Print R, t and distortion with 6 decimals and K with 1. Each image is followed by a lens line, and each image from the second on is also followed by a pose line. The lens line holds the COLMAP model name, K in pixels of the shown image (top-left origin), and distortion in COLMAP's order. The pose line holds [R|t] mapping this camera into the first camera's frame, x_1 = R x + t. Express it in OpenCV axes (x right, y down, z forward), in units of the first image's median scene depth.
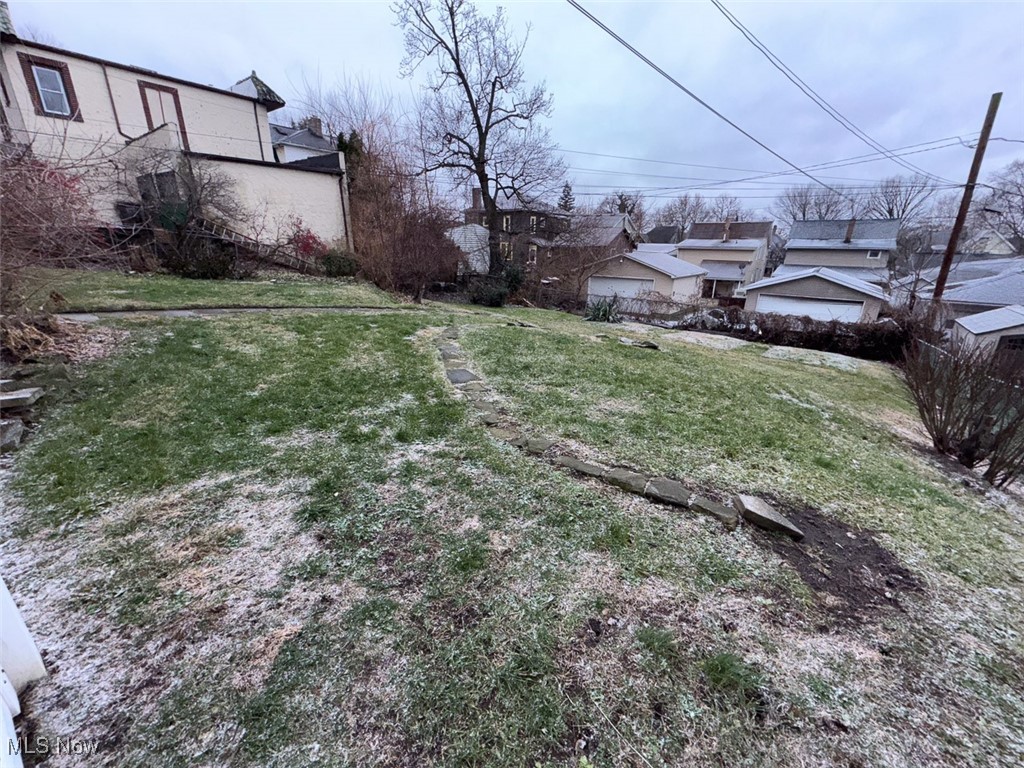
lens RADIAL K [[410.7, 0, 512.0], [0, 410.7, 381.1], [0, 0, 1]] dist [0.000070, 0.000049]
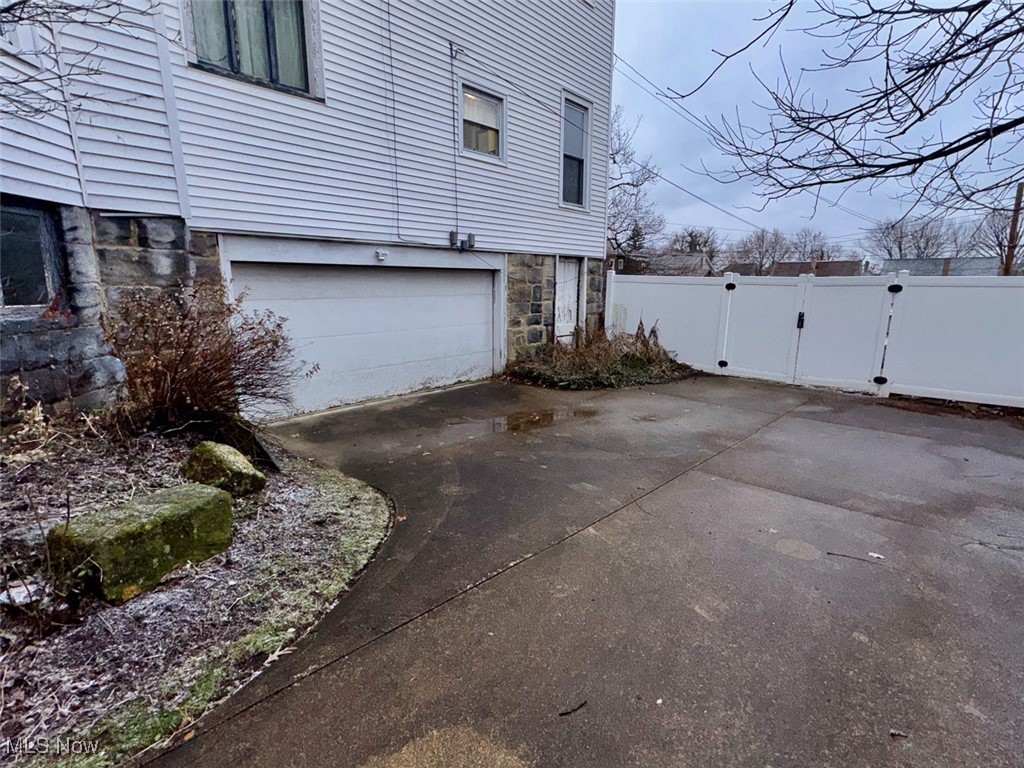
lens RADIAL K [[482.4, 0, 510.1], [0, 482.4, 385.3], [0, 0, 1]] dist [-0.000474, -0.000523]
pose [[0.996325, 0.005667, -0.085461, -0.052212], [-0.015249, 0.993603, -0.111897, 0.025141], [0.084280, 0.112789, 0.990038, -0.090006]]
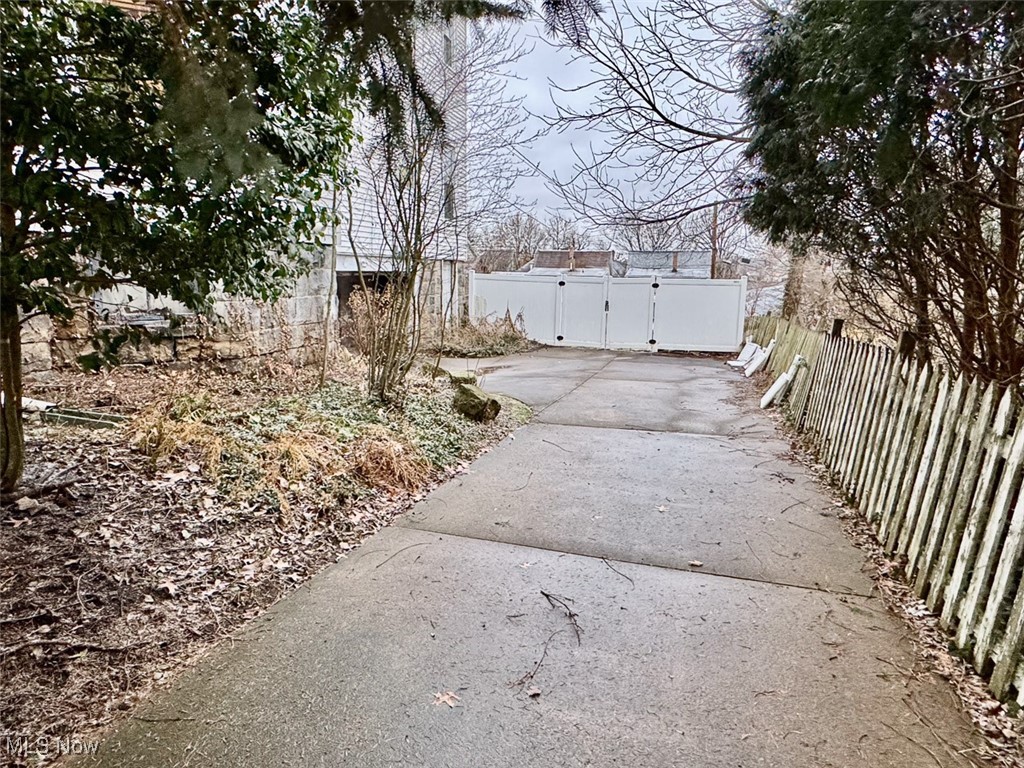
lens RADIAL K [[625.8, 0, 512.4], [0, 625.8, 384.8], [0, 0, 1]] dist [0.001973, 0.000157]
pose [[0.925723, -0.073617, 0.370968, -0.097764], [0.123431, 0.985972, -0.112352, 0.040825], [-0.357493, 0.149796, 0.921824, -0.147829]]
